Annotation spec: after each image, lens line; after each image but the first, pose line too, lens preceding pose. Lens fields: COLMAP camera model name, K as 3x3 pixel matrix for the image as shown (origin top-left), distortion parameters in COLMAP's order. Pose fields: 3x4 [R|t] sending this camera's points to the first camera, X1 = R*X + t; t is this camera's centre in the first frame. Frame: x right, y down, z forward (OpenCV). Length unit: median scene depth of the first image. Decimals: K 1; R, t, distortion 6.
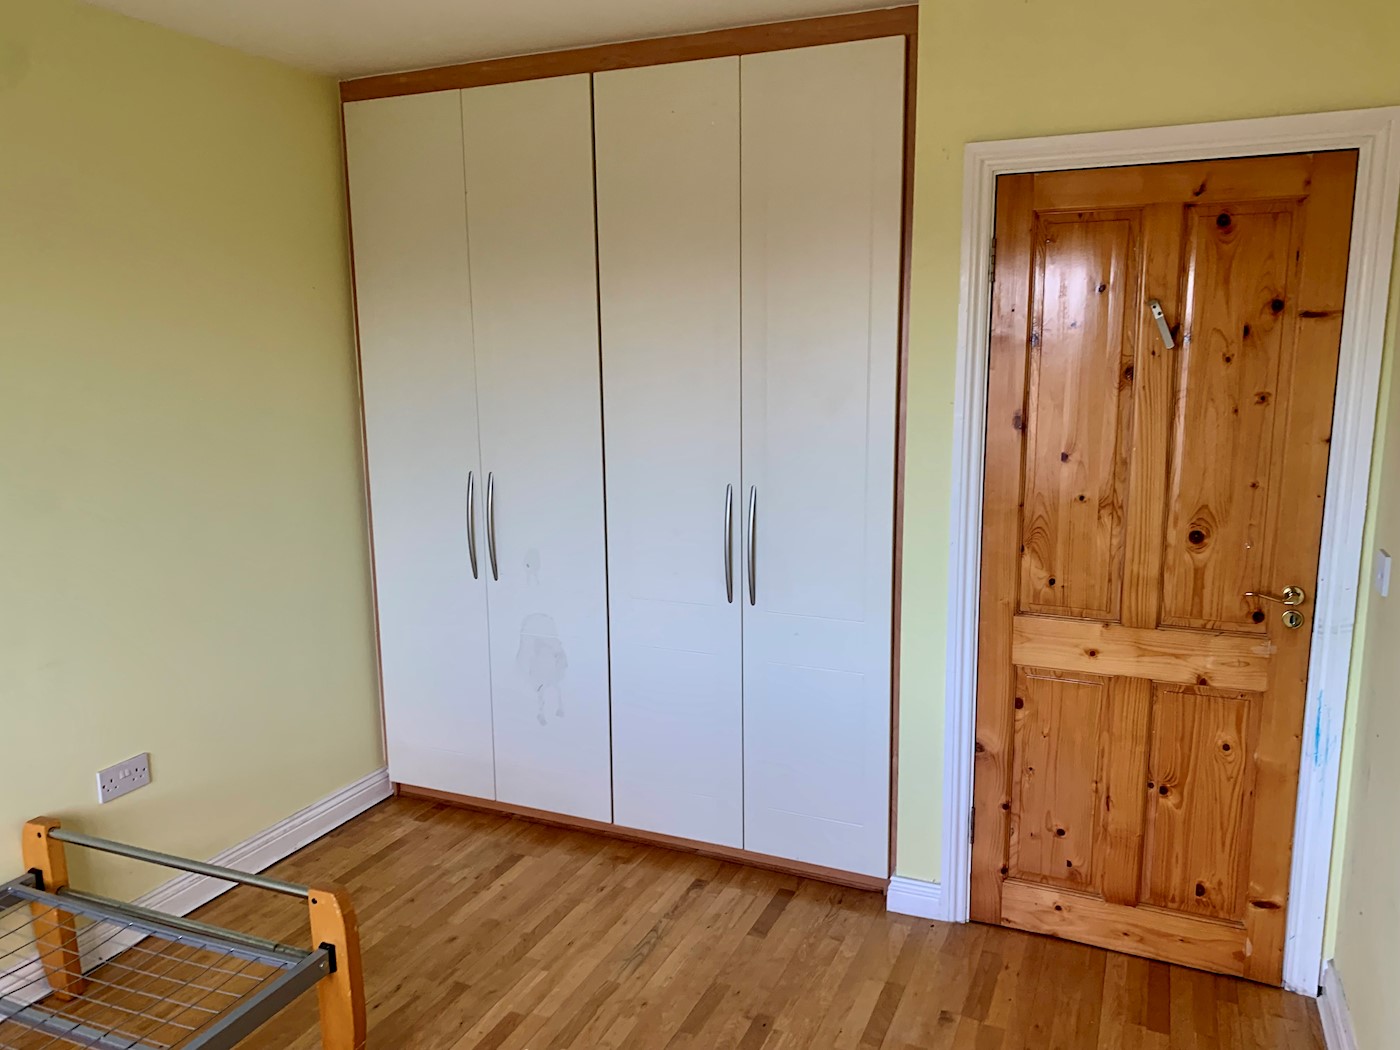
lens RADIAL K [[1090.3, 0, 721.5], [0, 1090.3, 530.0], [0, 0, 1]] dist [0.009994, 0.006495]
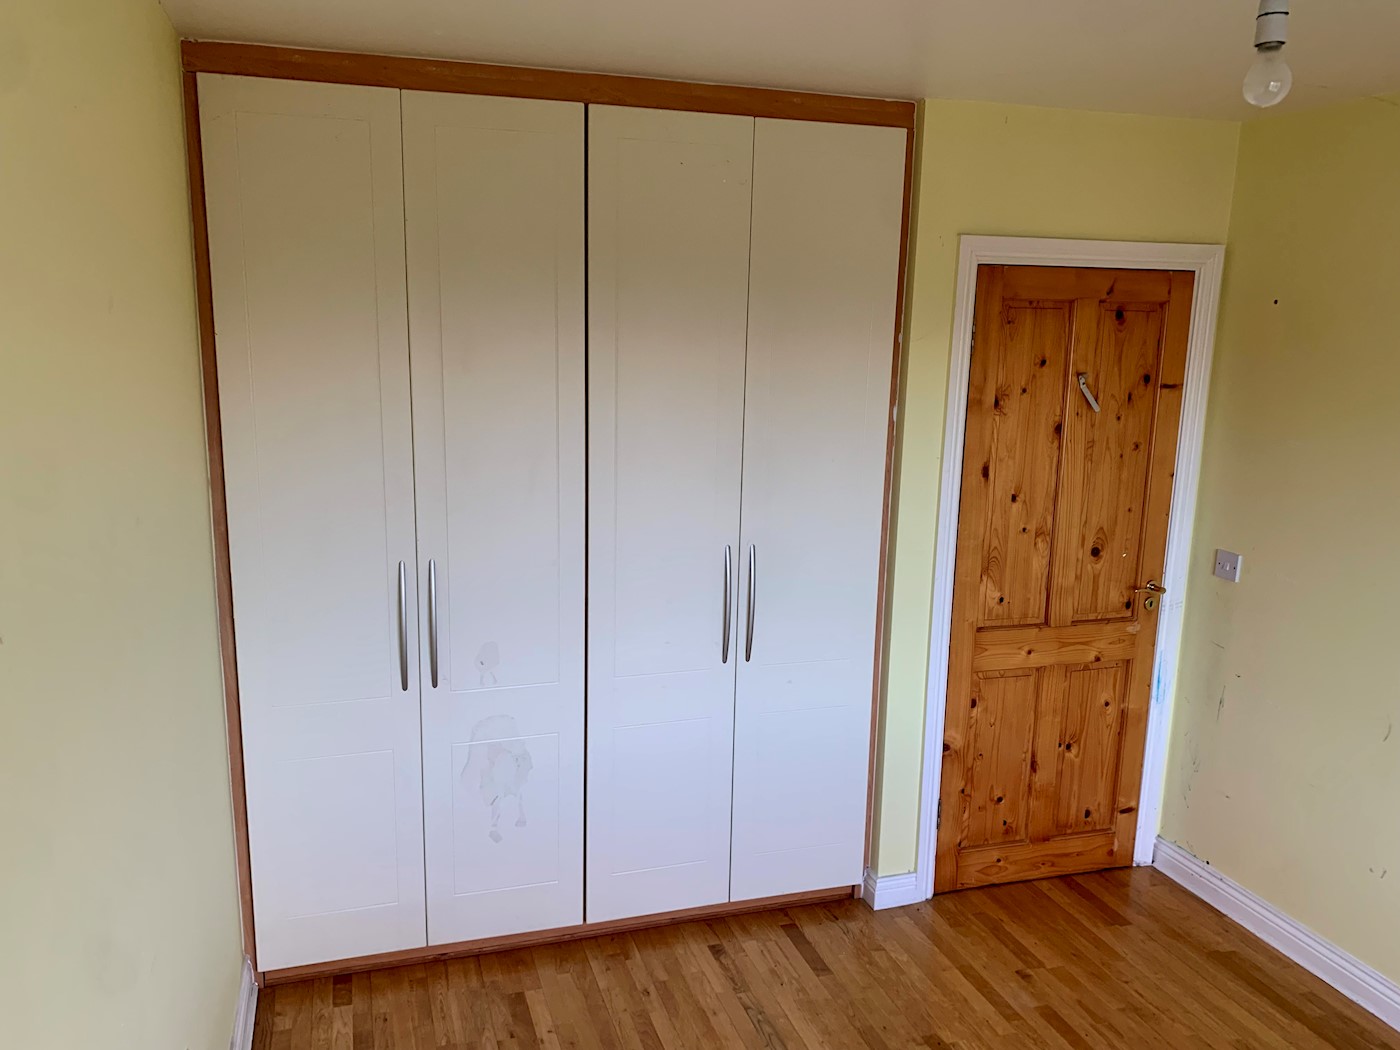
lens RADIAL K [[1090.3, 0, 721.5], [0, 1090.3, 530.0], [0, 0, 1]] dist [0.009994, 0.006495]
pose [[0.750568, -0.107133, 0.652051, -0.725662], [0.083047, 0.994239, 0.067761, -0.140076], [-0.655554, 0.003292, 0.755141, 0.290717]]
